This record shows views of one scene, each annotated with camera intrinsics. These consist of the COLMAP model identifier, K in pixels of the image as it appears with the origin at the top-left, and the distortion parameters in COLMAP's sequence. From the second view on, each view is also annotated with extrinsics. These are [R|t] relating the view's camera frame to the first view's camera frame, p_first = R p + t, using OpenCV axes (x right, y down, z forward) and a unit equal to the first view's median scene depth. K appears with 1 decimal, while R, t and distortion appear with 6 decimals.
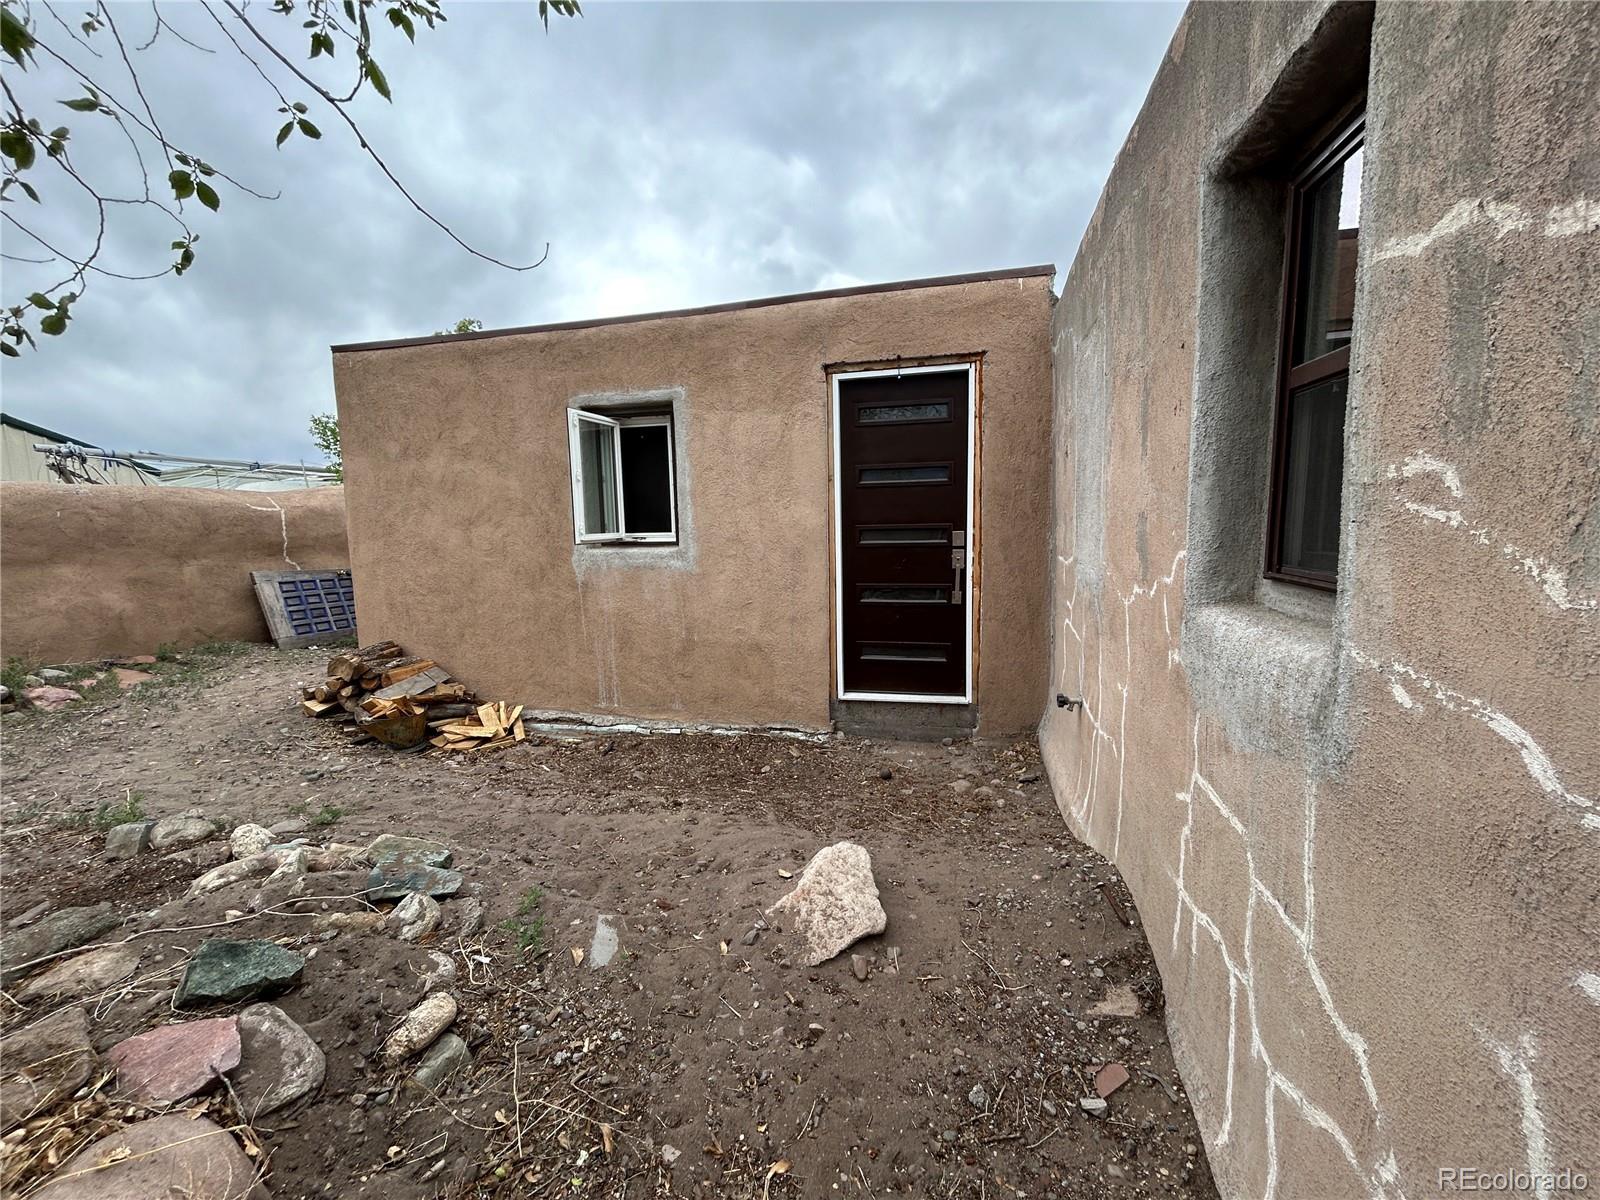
lens RADIAL K [[649.4, 0, 796.2], [0, 649.4, 601.1], [0, 0, 1]] dist [-0.000569, 0.000668]
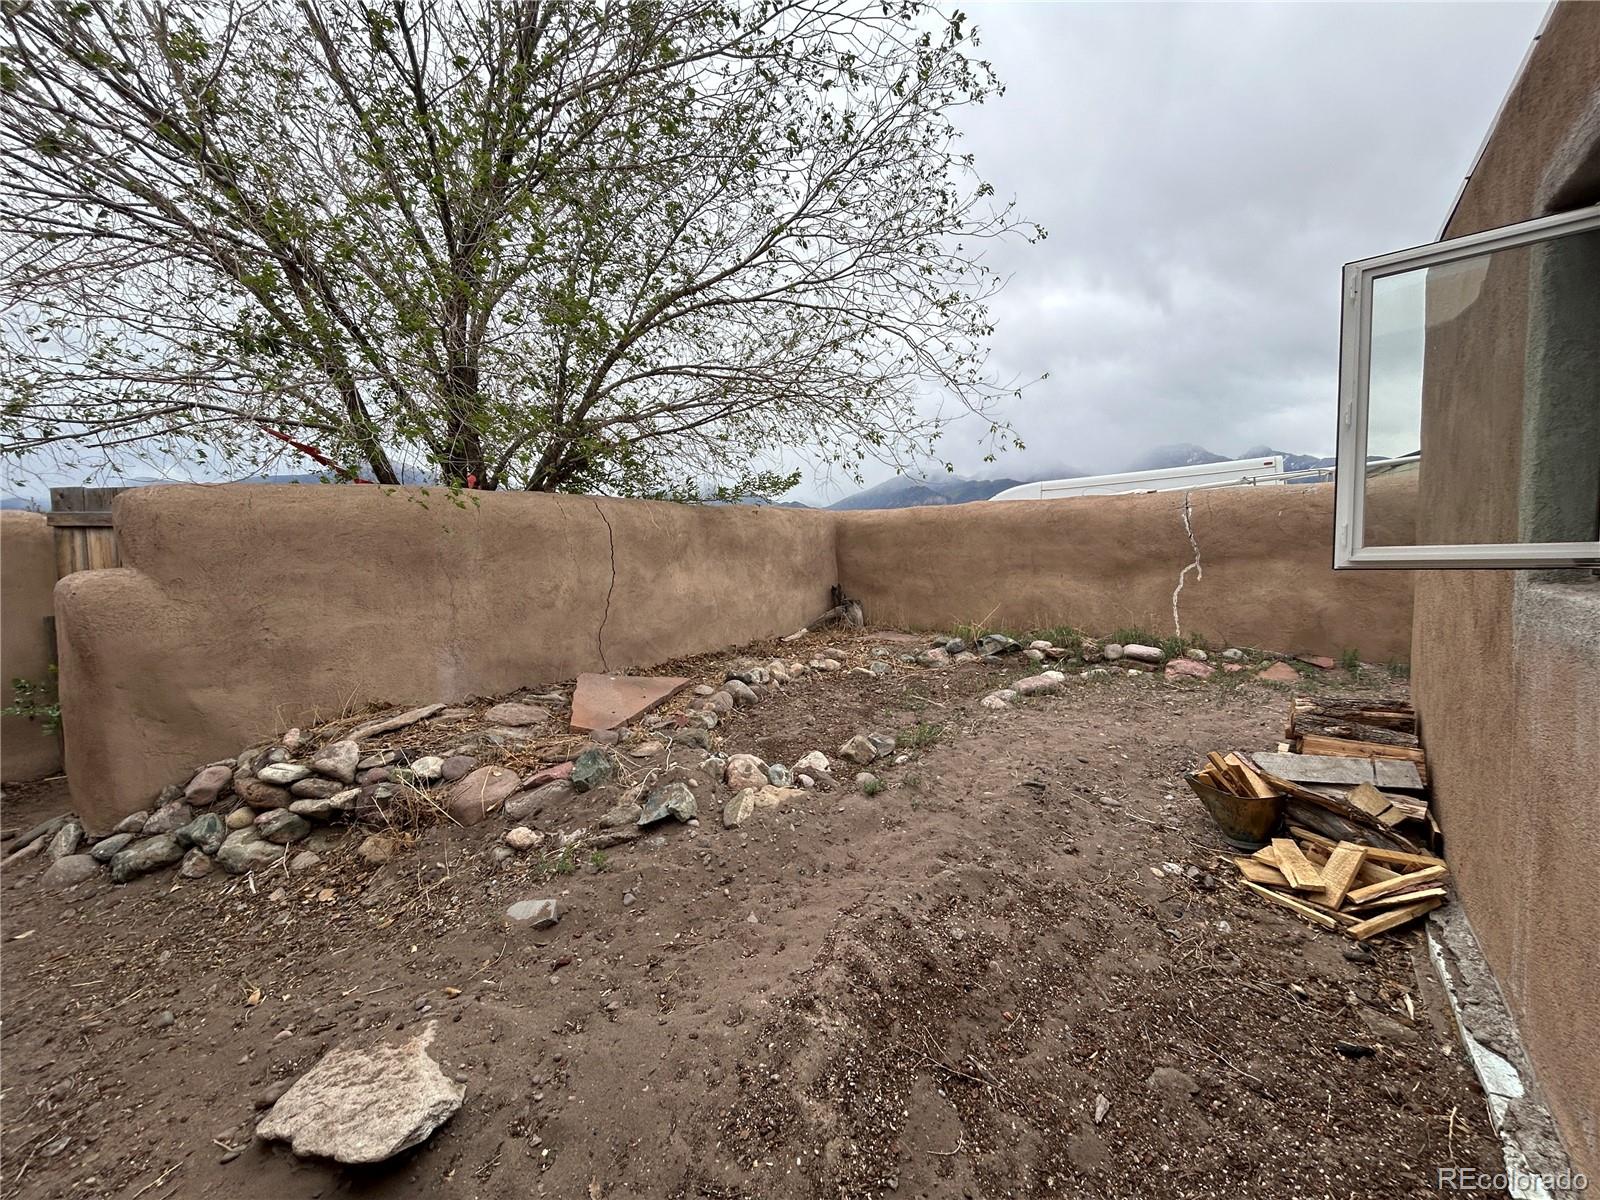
lens RADIAL K [[649.4, 0, 795.8], [0, 649.4, 598.2], [0, 0, 1]] dist [-0.000569, 0.000668]
pose [[-0.418351, 0.096511, -0.903144, 0.196400], [-0.078026, 0.986844, 0.141598, -0.085122], [0.904928, 0.129706, -0.405317, 0.731044]]
